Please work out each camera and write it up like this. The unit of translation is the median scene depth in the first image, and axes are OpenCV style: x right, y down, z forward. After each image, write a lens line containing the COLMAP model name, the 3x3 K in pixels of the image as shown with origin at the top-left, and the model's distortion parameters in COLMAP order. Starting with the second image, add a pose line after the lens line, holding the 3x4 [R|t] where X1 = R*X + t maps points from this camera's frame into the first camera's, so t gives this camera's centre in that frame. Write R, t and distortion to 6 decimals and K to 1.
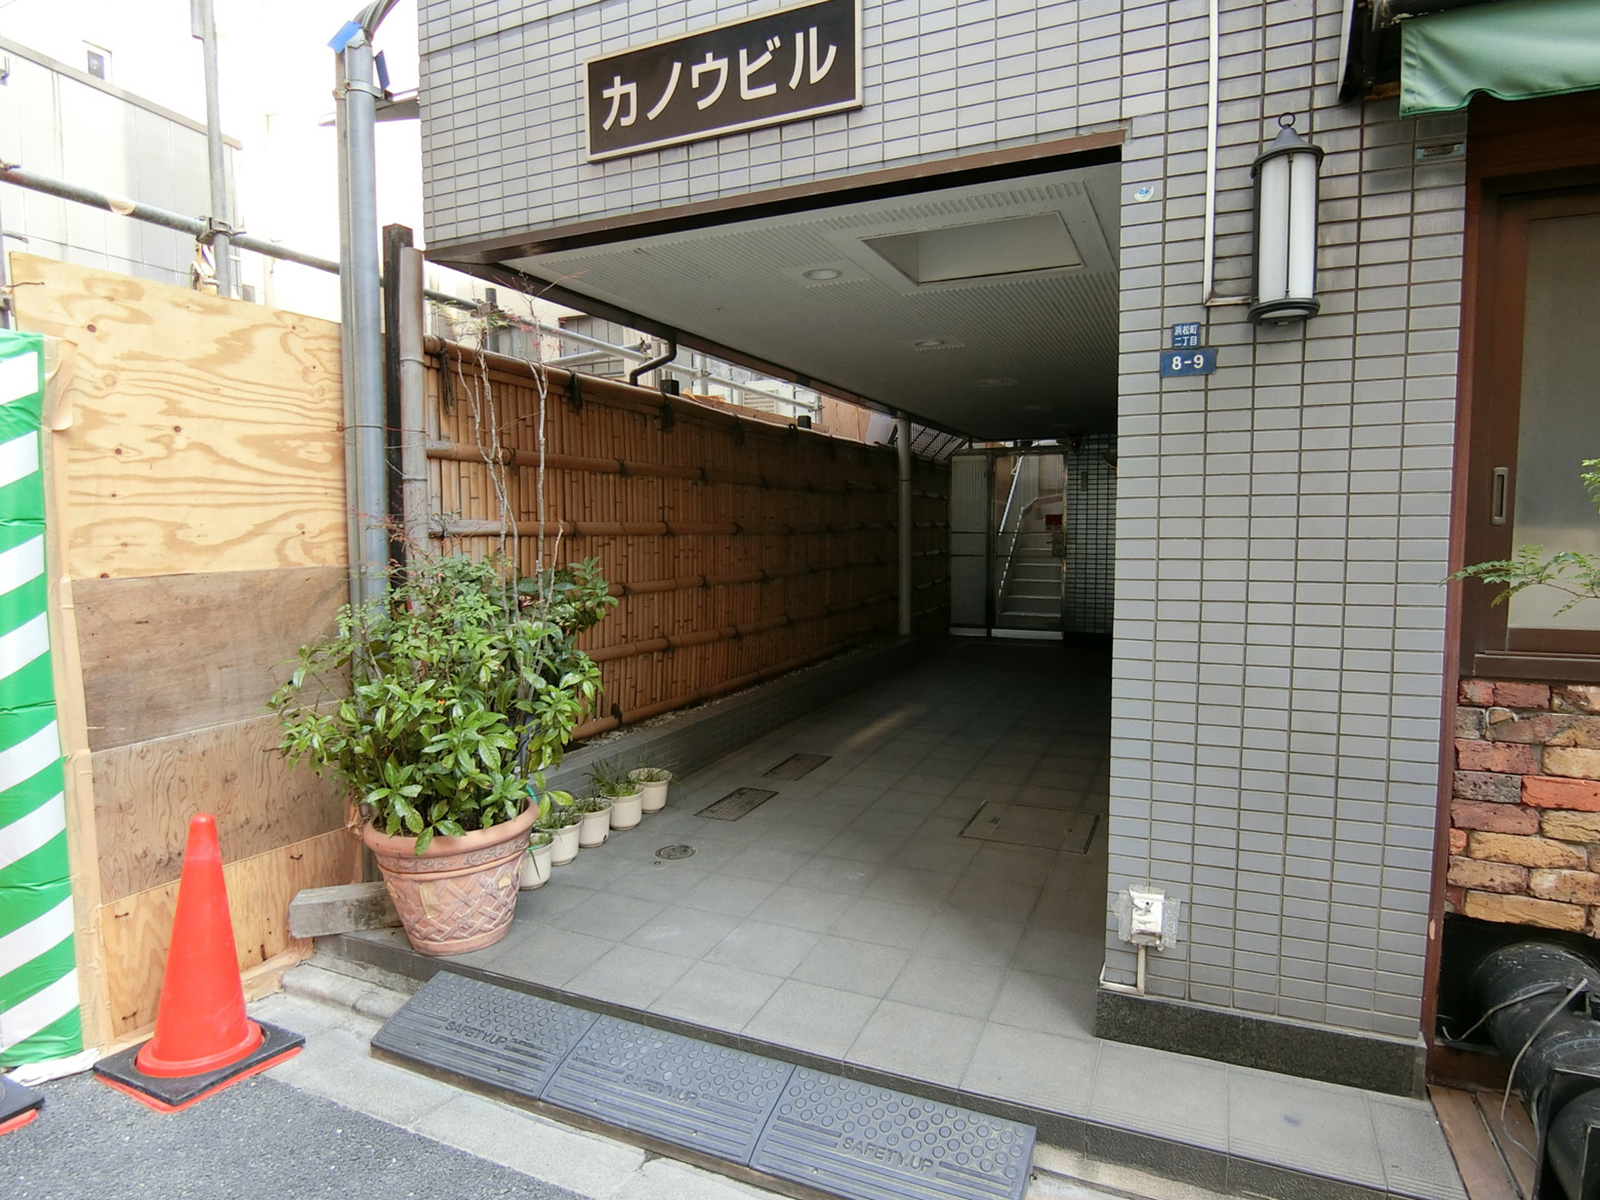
lens RADIAL K [[894.6, 0, 804.0], [0, 894.6, 603.0], [0, 0, 1]] dist [-0.024179, -0.002225]
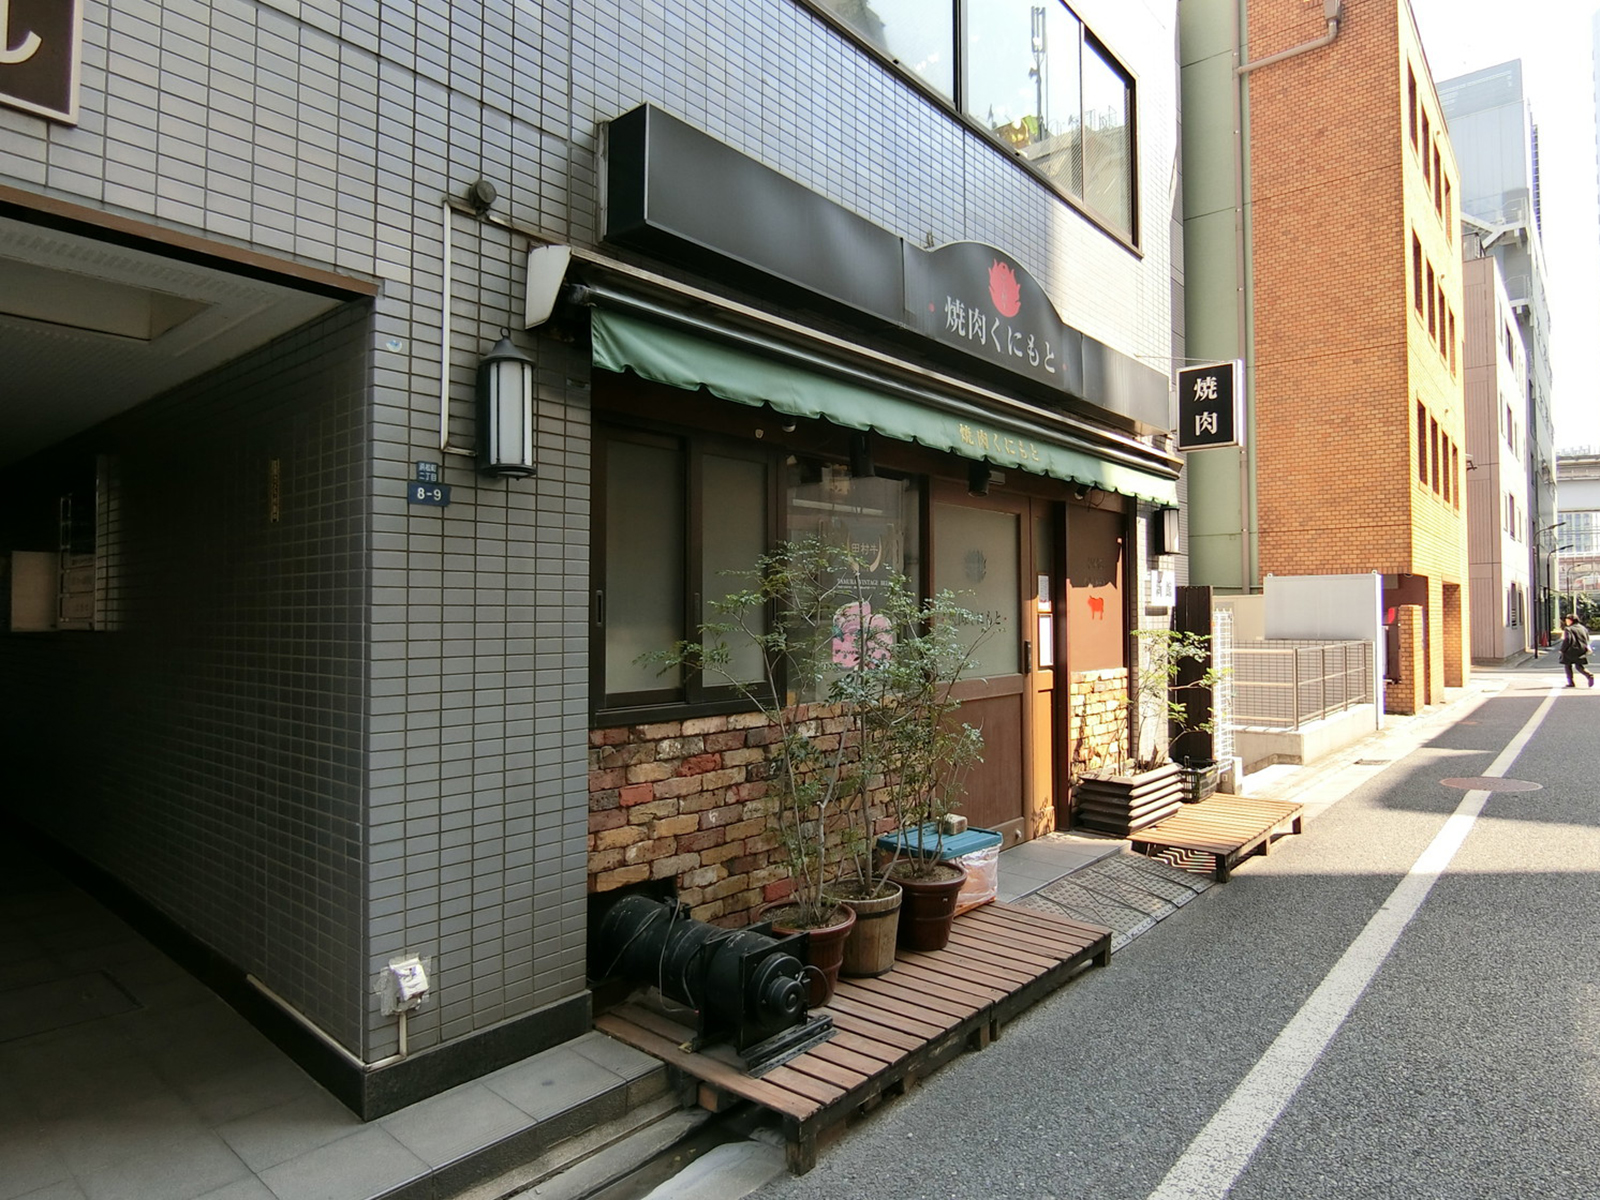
lens RADIAL K [[894.6, 0, 844.7], [0, 894.6, 601.7], [0, 0, 1]] dist [-0.024179, -0.002225]
pose [[0.280563, 0.025698, 0.959491, -0.533471], [0.080670, 0.995473, -0.050250, -0.018826], [-0.956440, 0.091501, 0.277220, 0.134025]]
